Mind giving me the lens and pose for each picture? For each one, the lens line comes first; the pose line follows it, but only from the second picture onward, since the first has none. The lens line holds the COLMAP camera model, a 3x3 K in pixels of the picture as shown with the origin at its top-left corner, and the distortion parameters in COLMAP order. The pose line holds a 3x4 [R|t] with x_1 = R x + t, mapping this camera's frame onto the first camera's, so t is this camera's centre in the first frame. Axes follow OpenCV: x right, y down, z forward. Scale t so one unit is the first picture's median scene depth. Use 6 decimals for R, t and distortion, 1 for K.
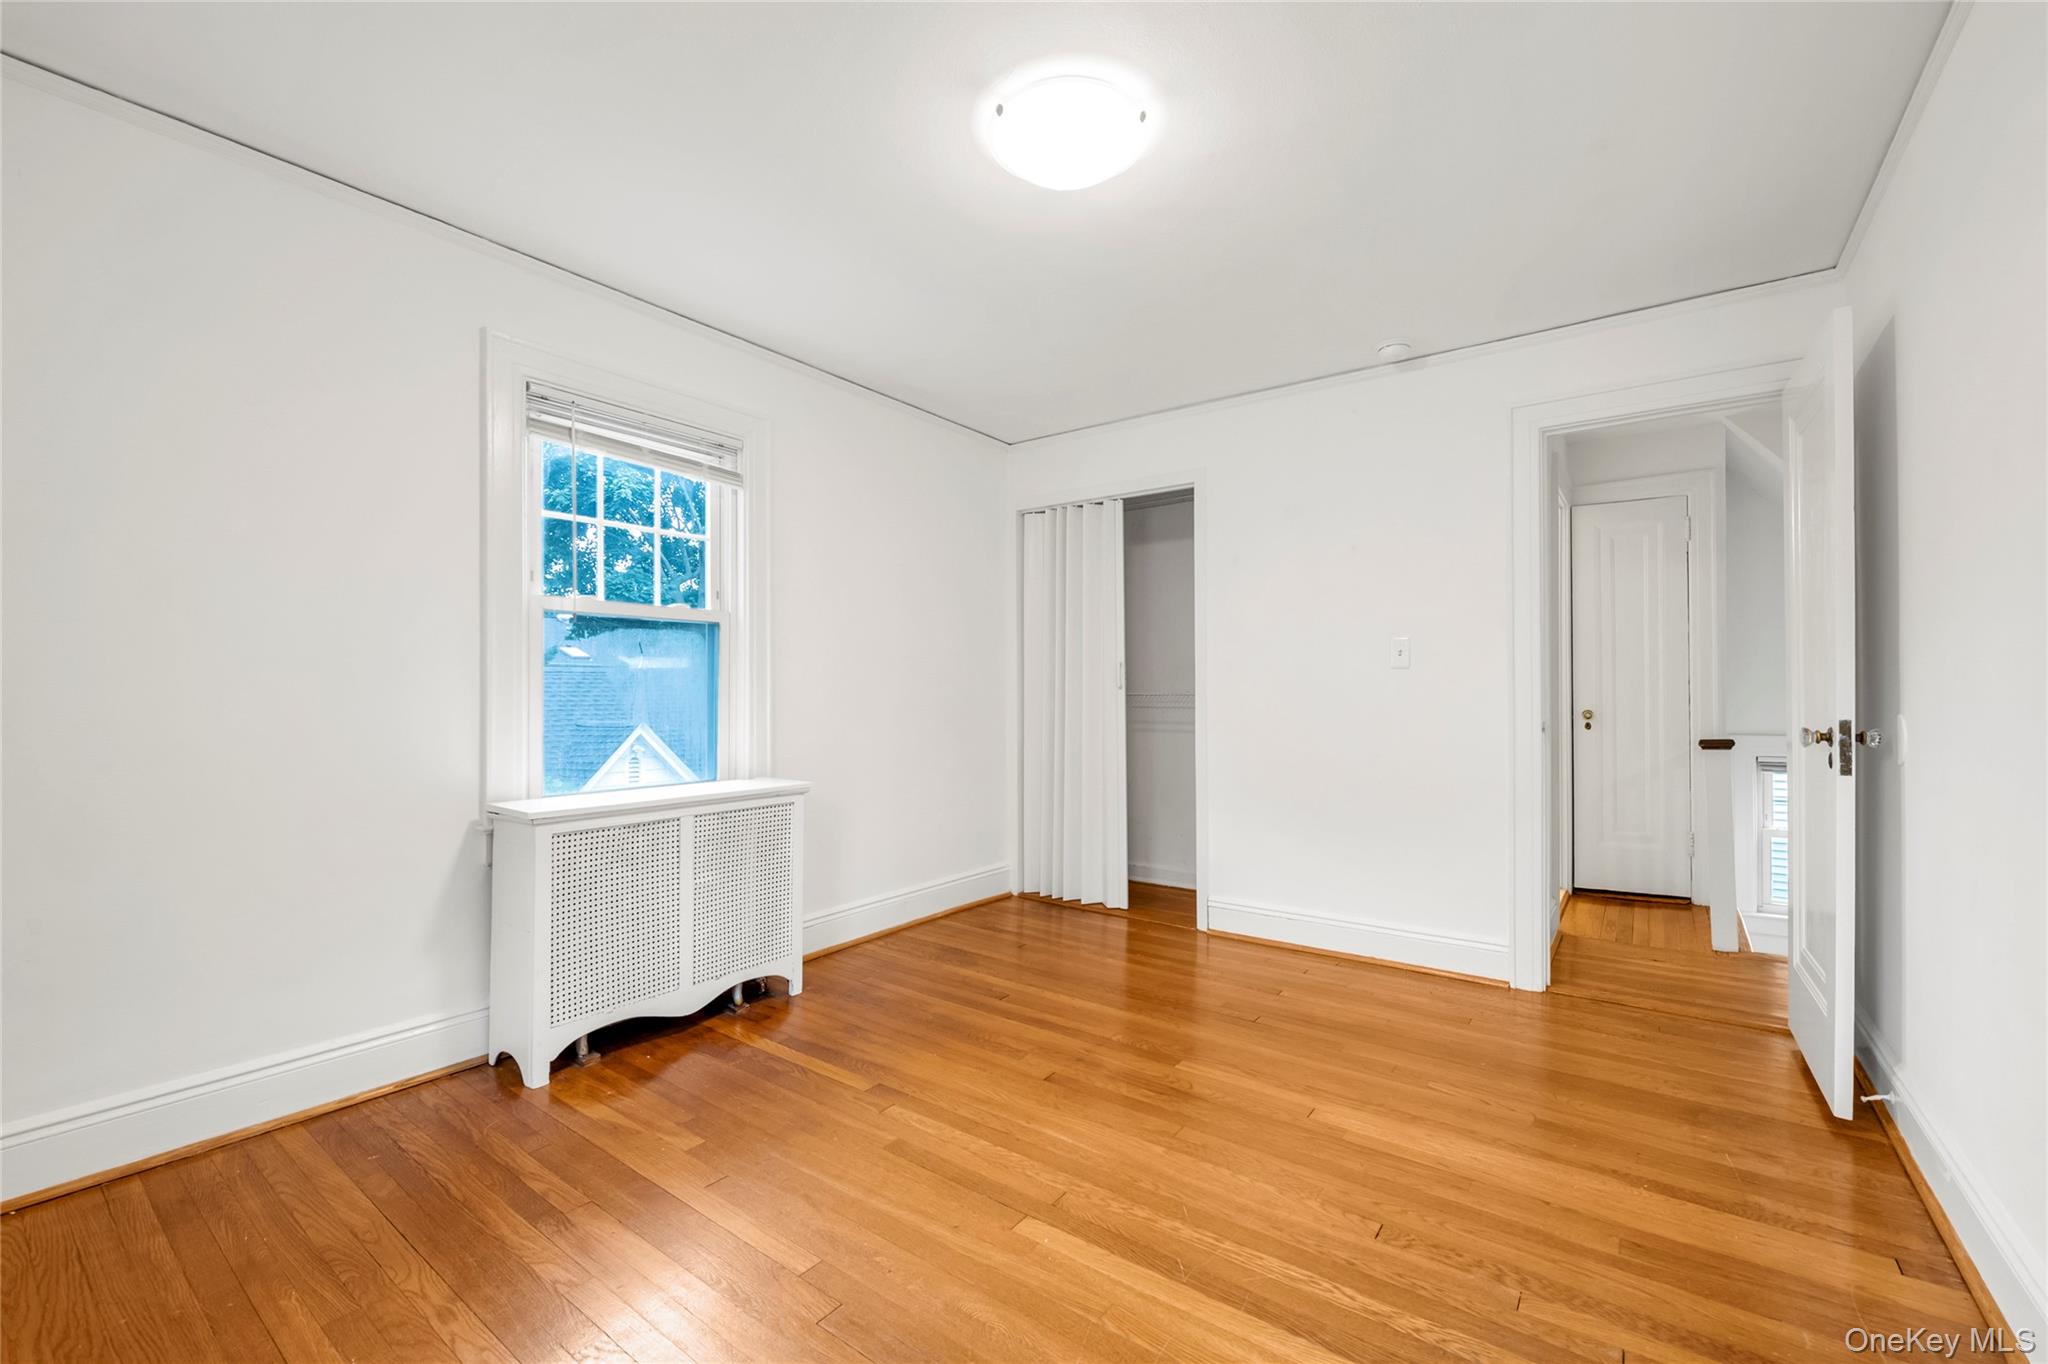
lens RADIAL K [[827.5, 0, 1023.4], [0, 827.5, 687.8], [0, 0, 1]] dist [-0.009792, -0.000705]
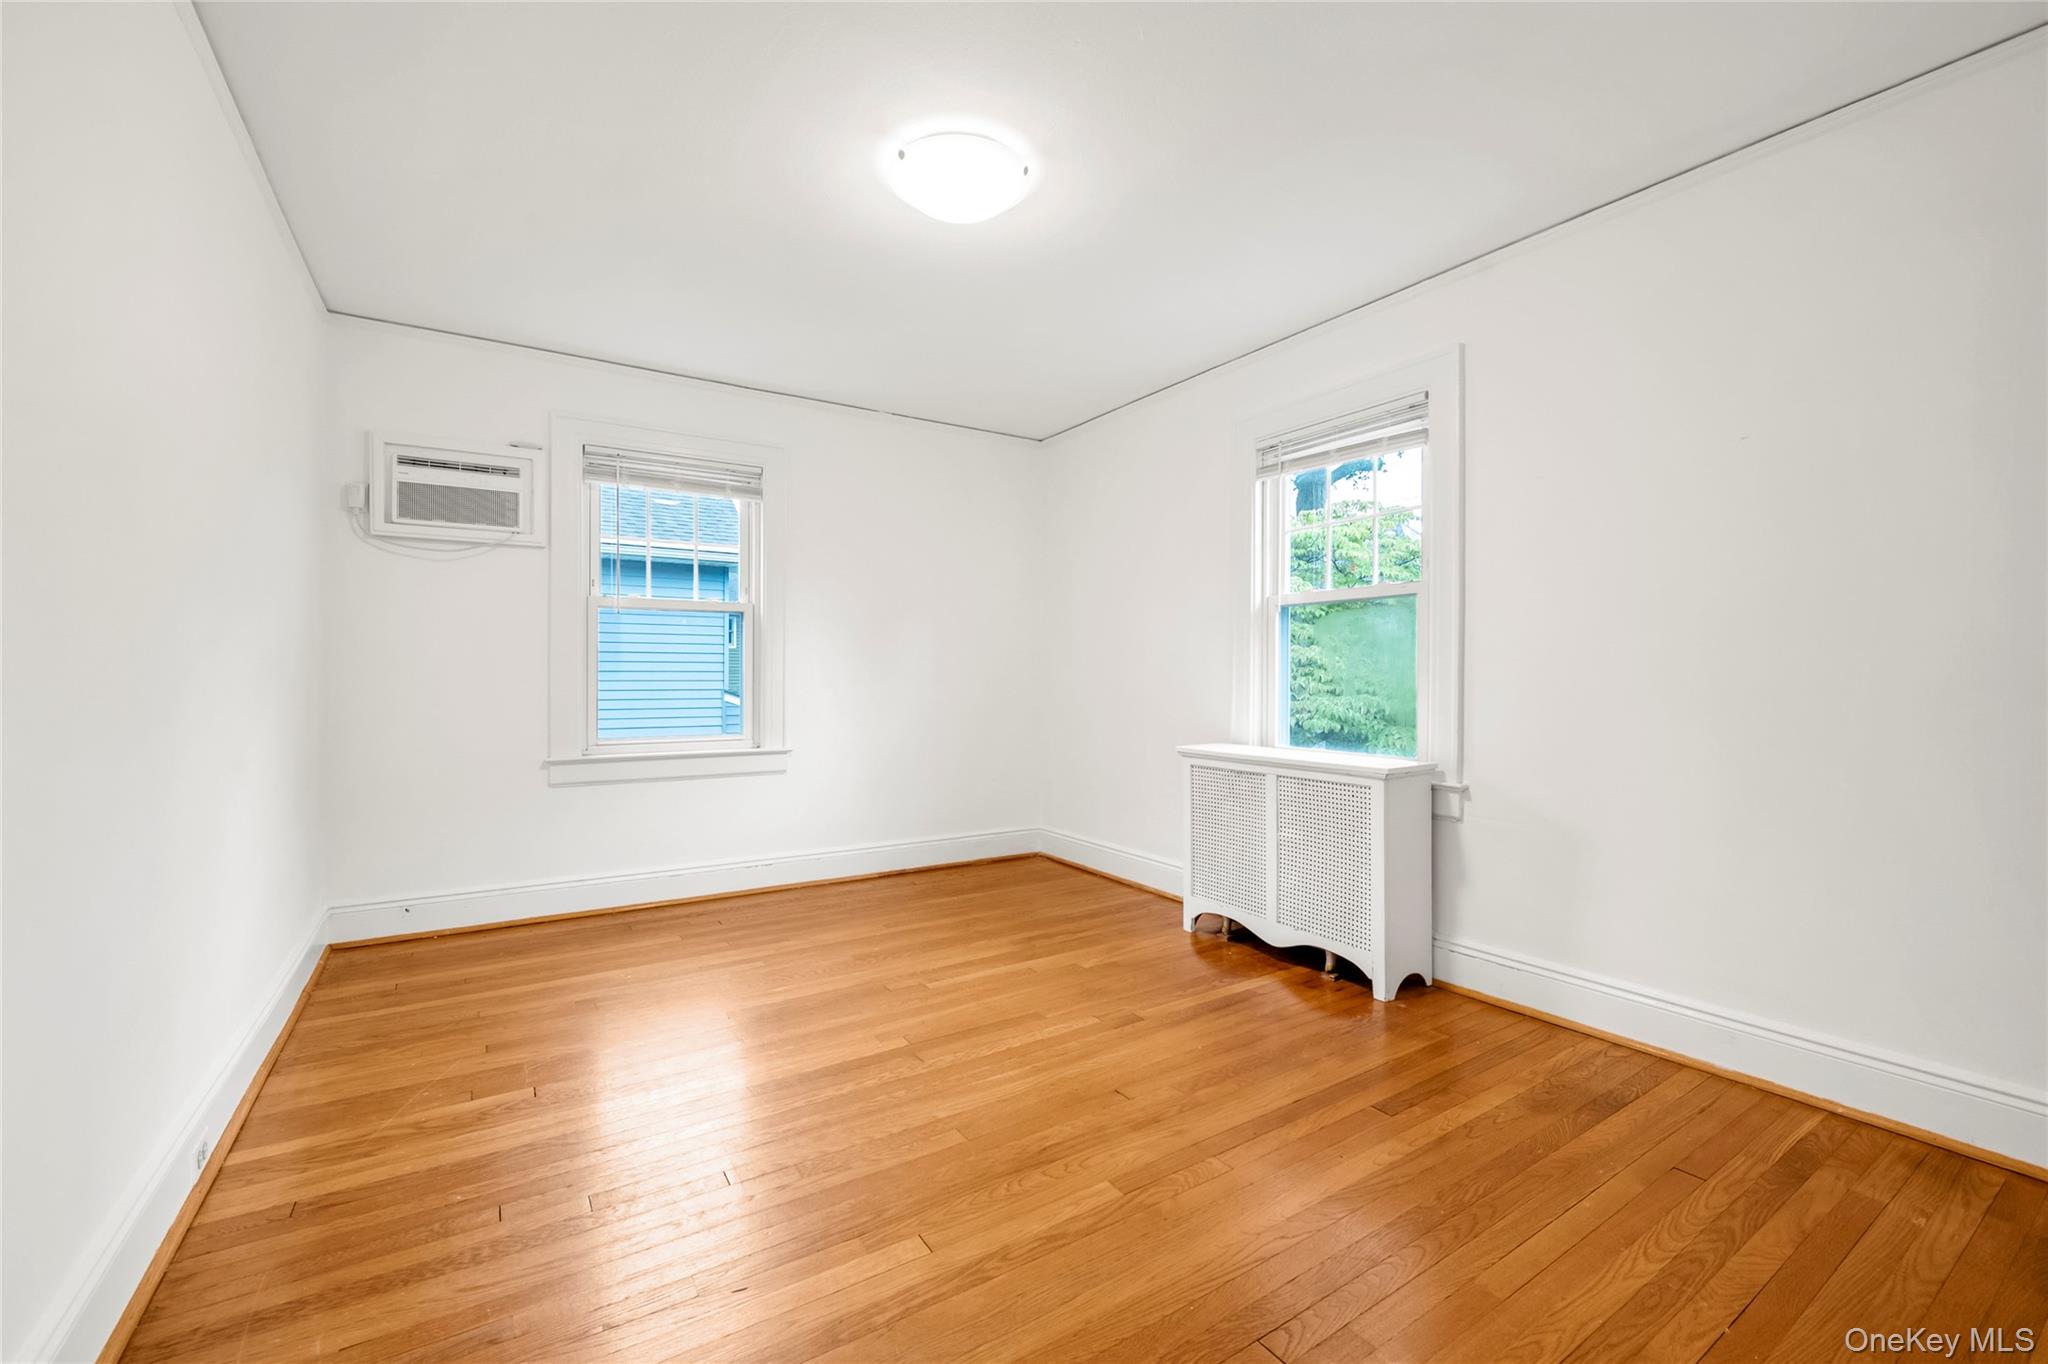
lens RADIAL K [[827.5, 0, 1023.4], [0, 827.5, 687.8], [0, 0, 1]] dist [-0.009792, -0.000705]
pose [[-0.350883, 0.014912, -0.936301, 0.834994], [0.007844, 0.999885, 0.012985, 0.017607], [0.936387, -0.002788, -0.350959, 1.130934]]
